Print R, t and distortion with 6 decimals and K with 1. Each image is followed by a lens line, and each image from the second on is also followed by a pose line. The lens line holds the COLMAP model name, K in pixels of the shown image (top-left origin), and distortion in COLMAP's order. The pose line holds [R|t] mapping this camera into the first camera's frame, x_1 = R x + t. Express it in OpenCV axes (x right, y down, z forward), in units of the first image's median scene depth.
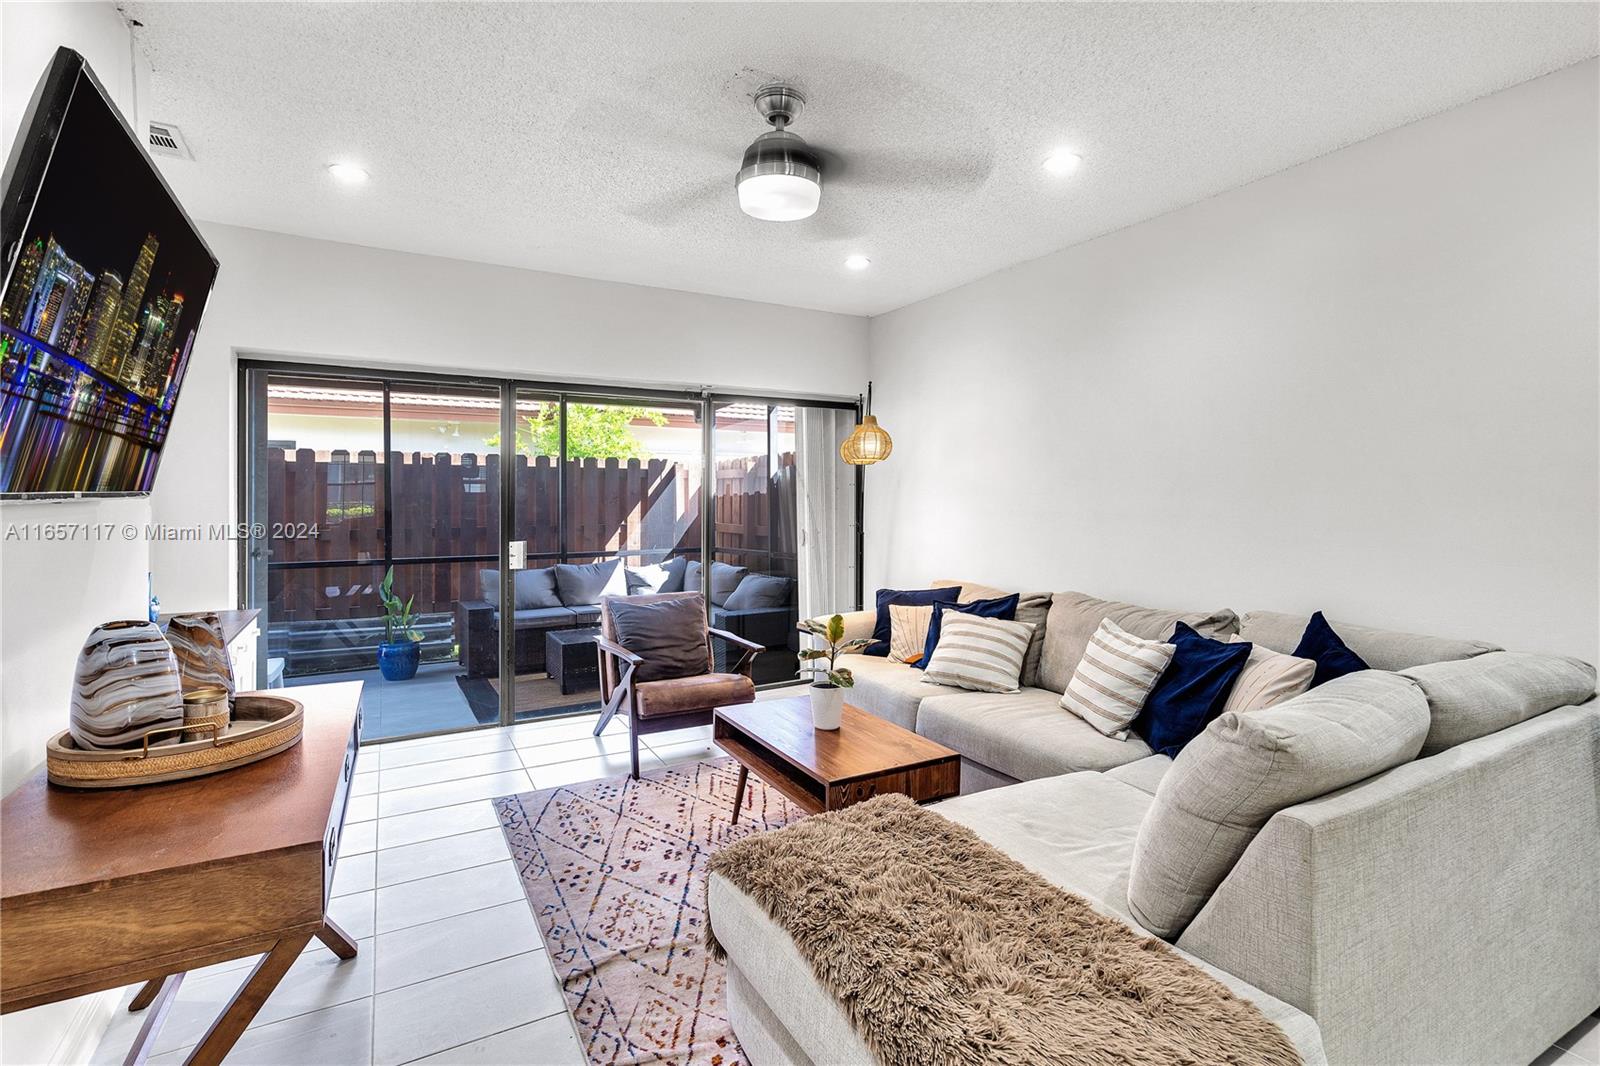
lens RADIAL K [[695.9, 0, 744.0], [0, 695.9, 498.1], [0, 0, 1]] dist [0.008759, -0.000683]
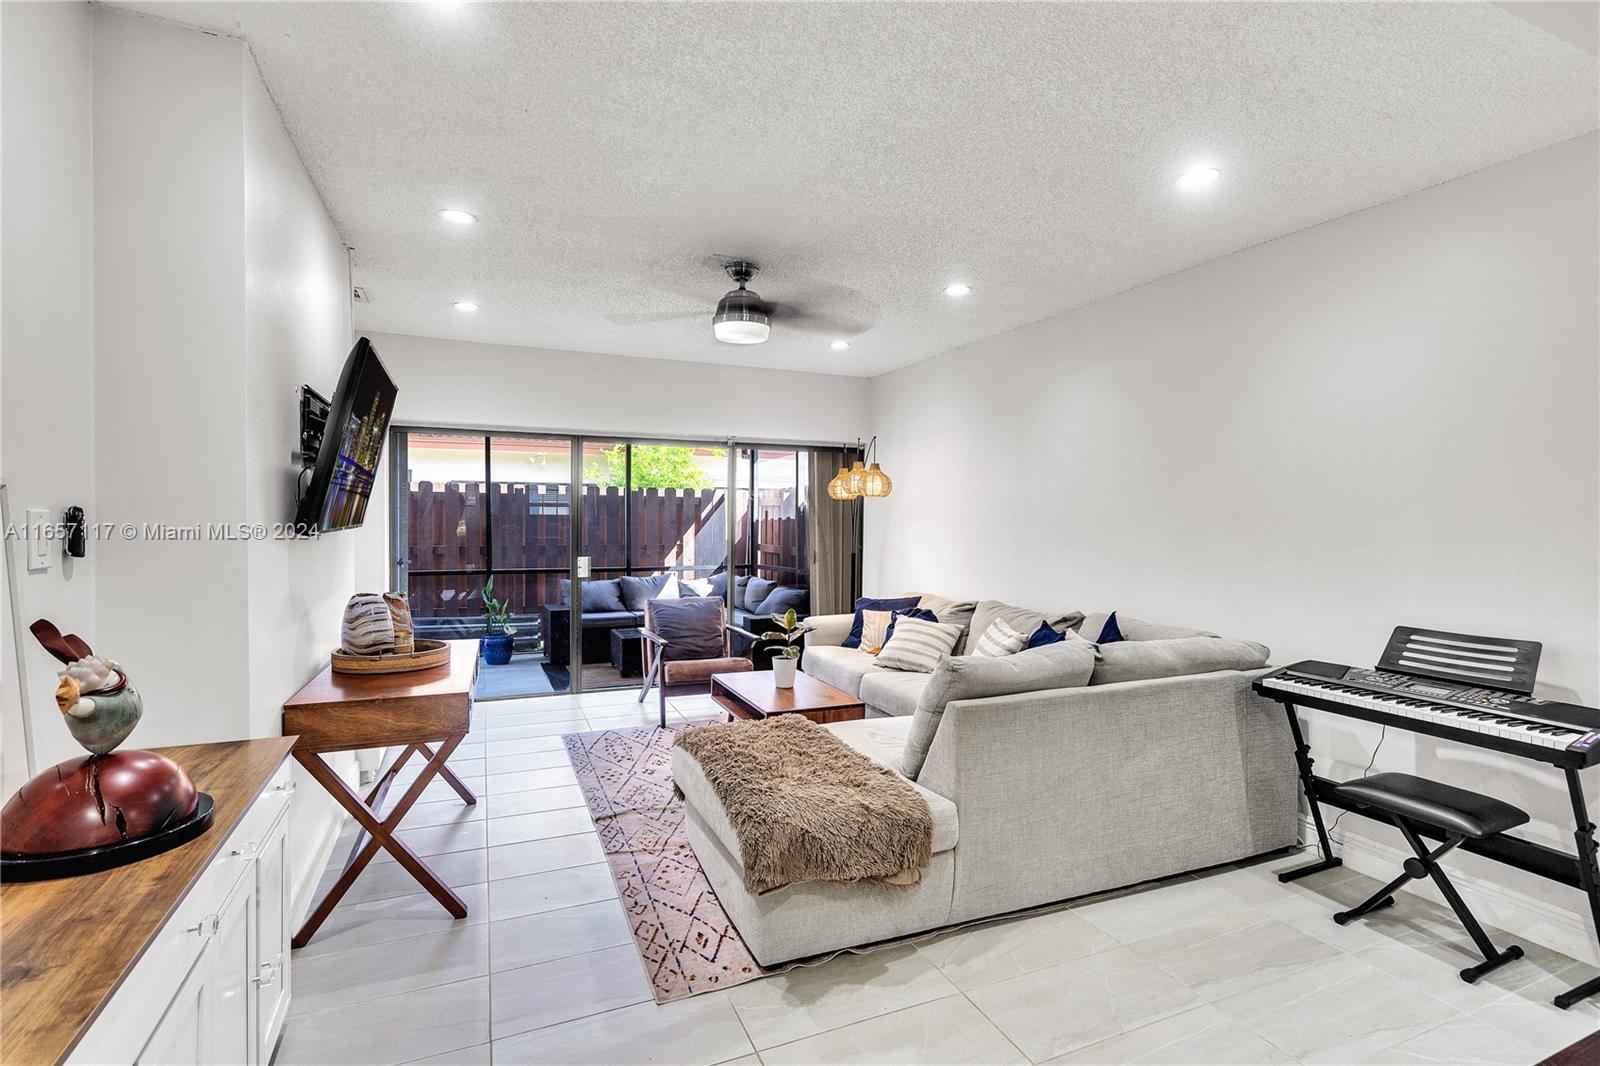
lens RADIAL K [[747.6, 0, 802.4], [0, 747.6, 533.5], [0, 0, 1]] dist [-0.001419, 0.000102]
pose [[0.997670, 0.012334, -0.067096, 0.213609], [-0.010672, 0.999629, 0.025076, -0.025418], [0.067380, -0.024301, 0.997431, -0.452614]]
